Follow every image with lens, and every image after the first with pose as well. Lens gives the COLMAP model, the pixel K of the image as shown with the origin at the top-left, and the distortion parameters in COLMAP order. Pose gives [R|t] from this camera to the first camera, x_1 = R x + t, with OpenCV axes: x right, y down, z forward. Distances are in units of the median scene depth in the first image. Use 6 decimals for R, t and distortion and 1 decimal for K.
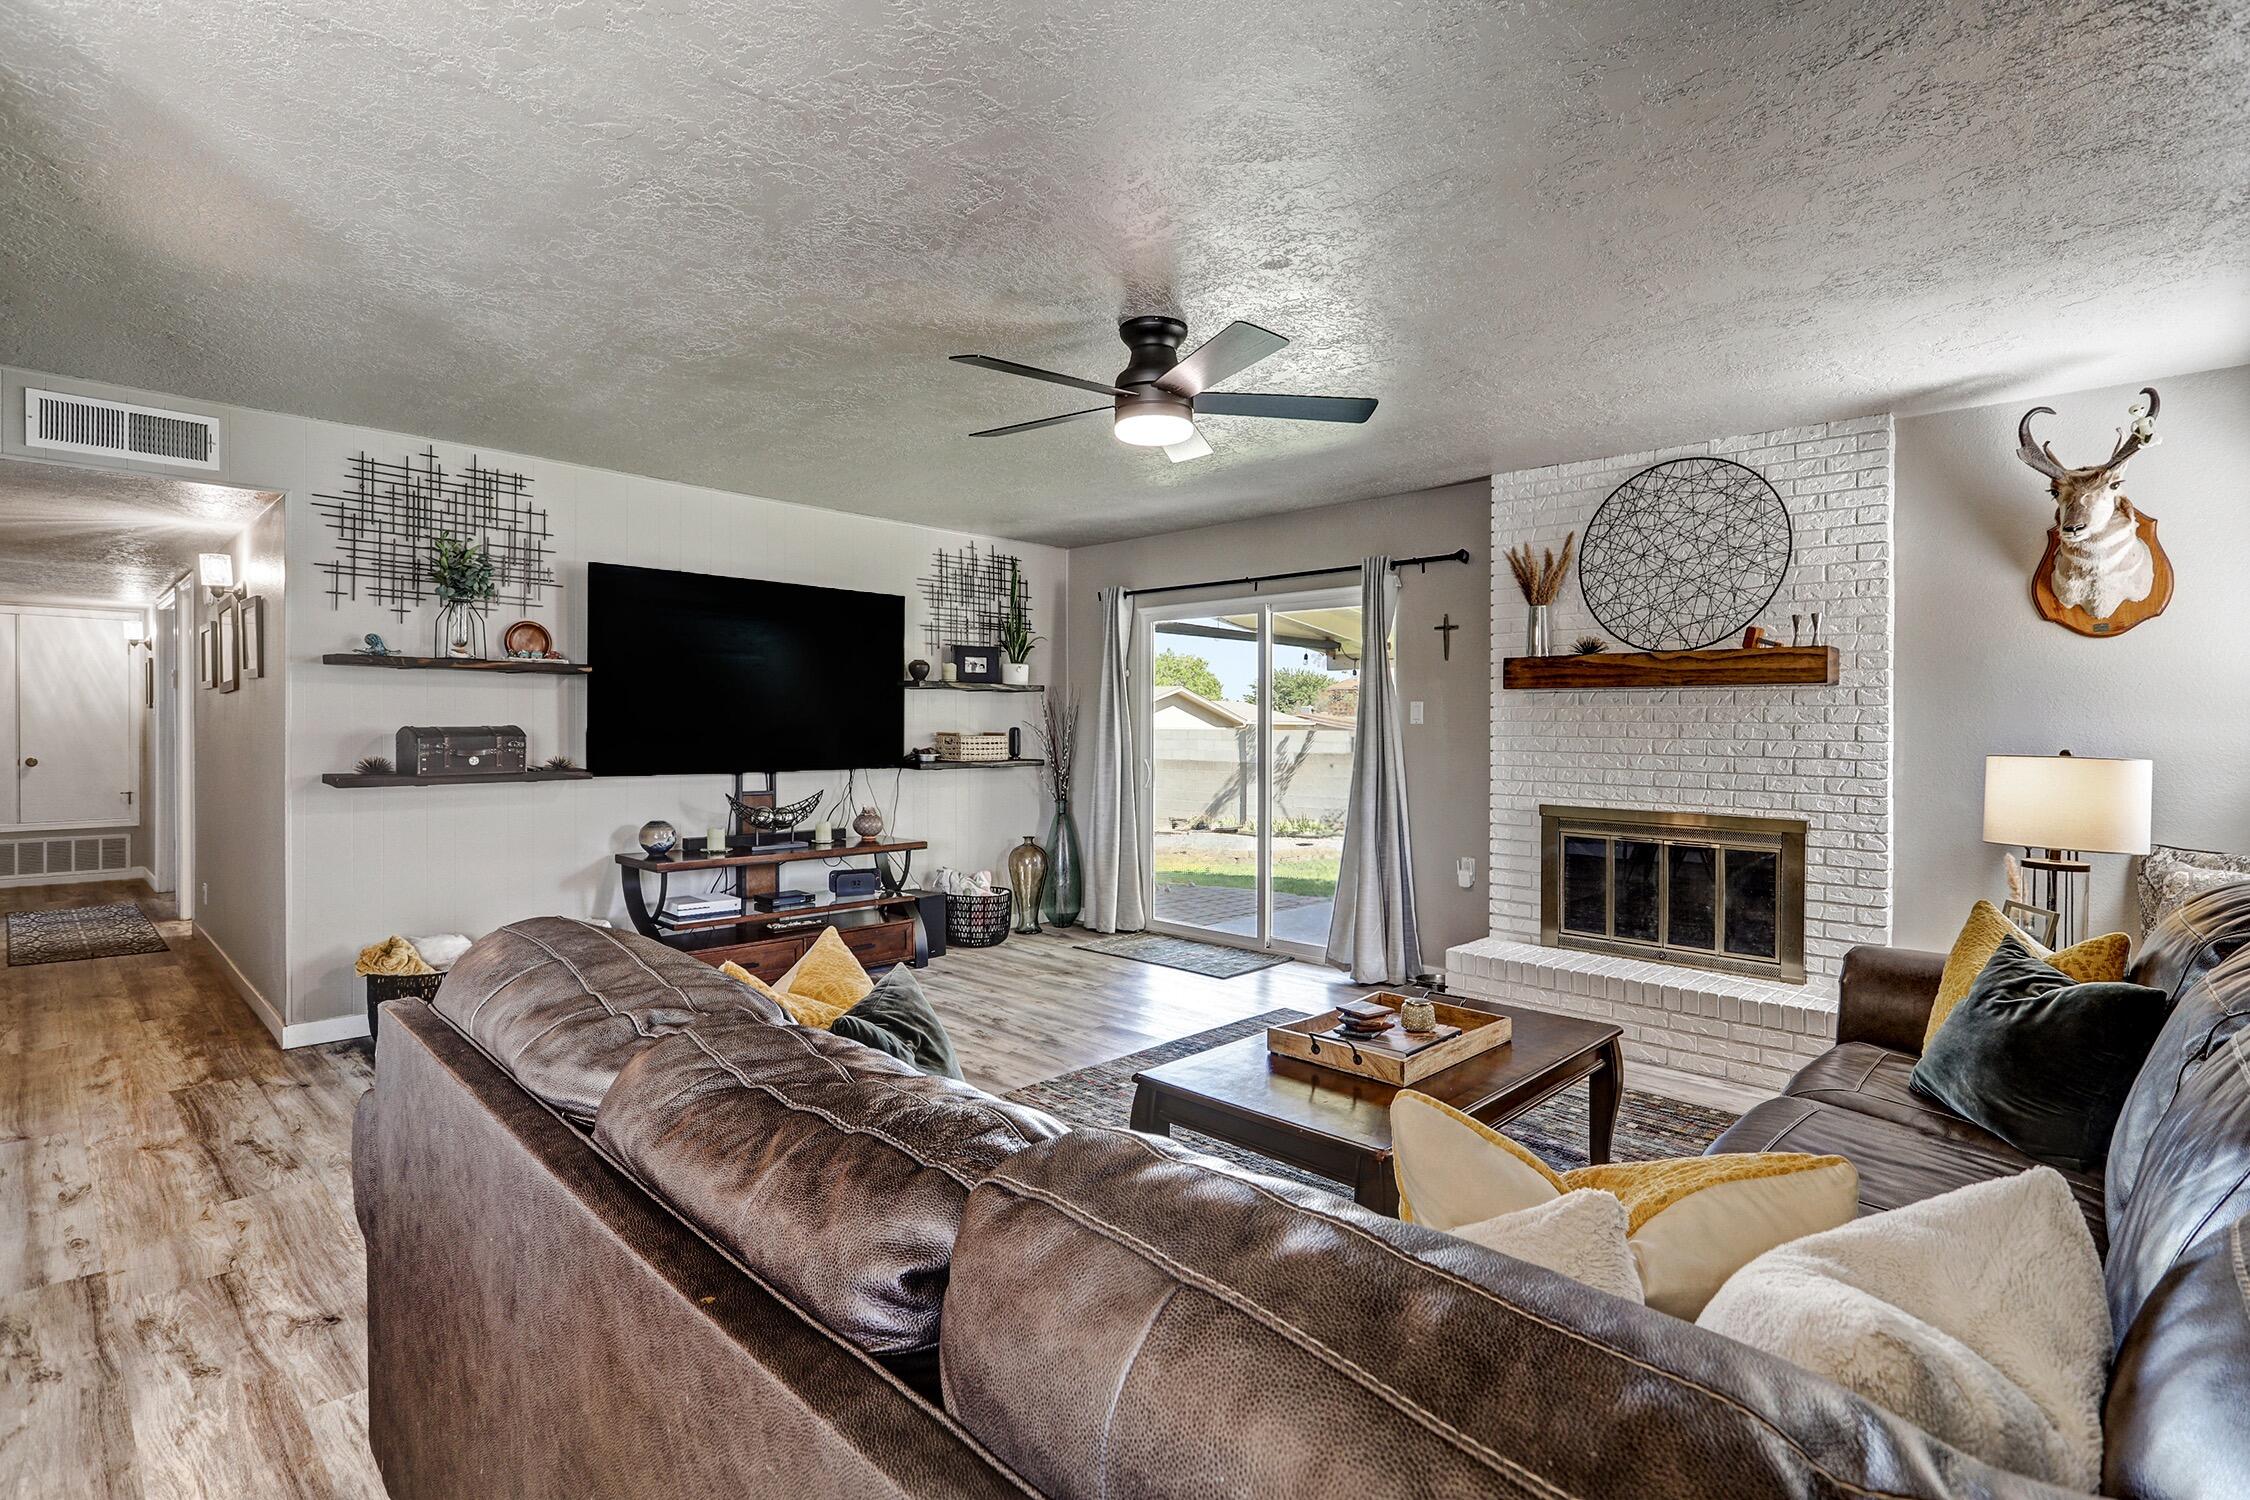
lens RADIAL K [[1064.0, 0, 1123.7], [0, 1064.0, 742.6], [0, 0, 1]] dist [-0.005016, -0.000086]
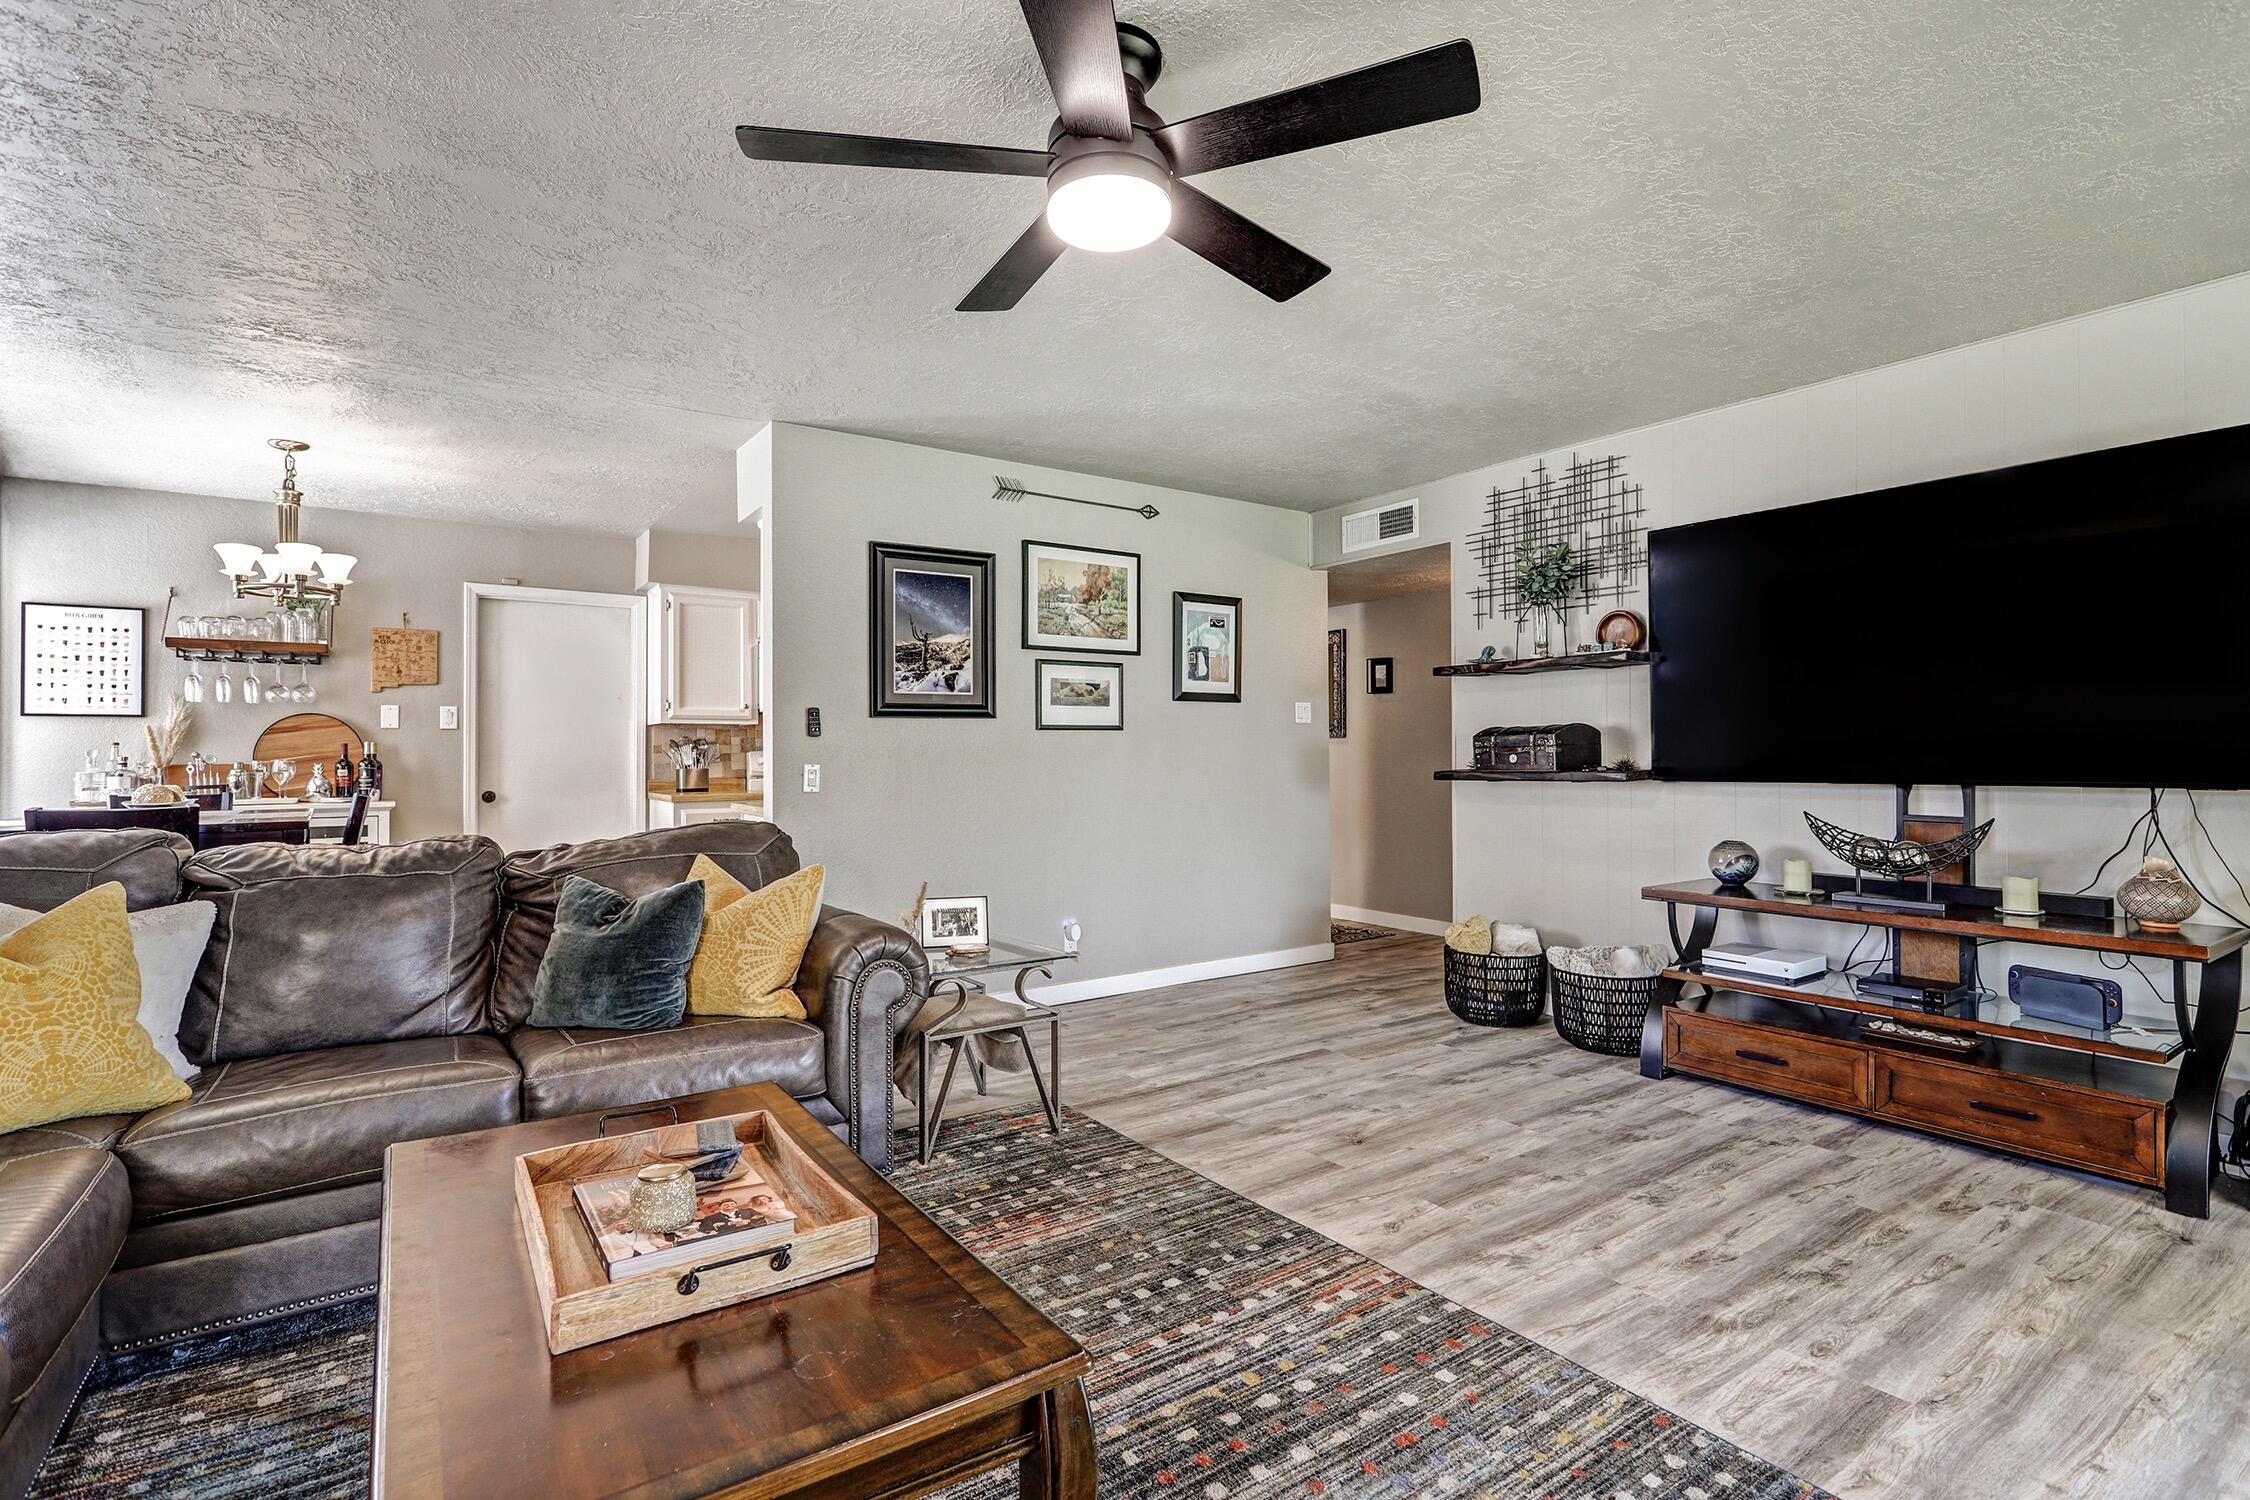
lens RADIAL K [[1064.0, 0, 1122.3], [0, 1064.0, 750.6], [0, 0, 1]] dist [-0.005016, -0.000086]
pose [[-0.194642, -0.010288, -0.980820, 0.441251], [-0.011173, 0.999903, -0.008271, 0.020757], [0.980811, 0.009349, -0.194738, 0.774803]]
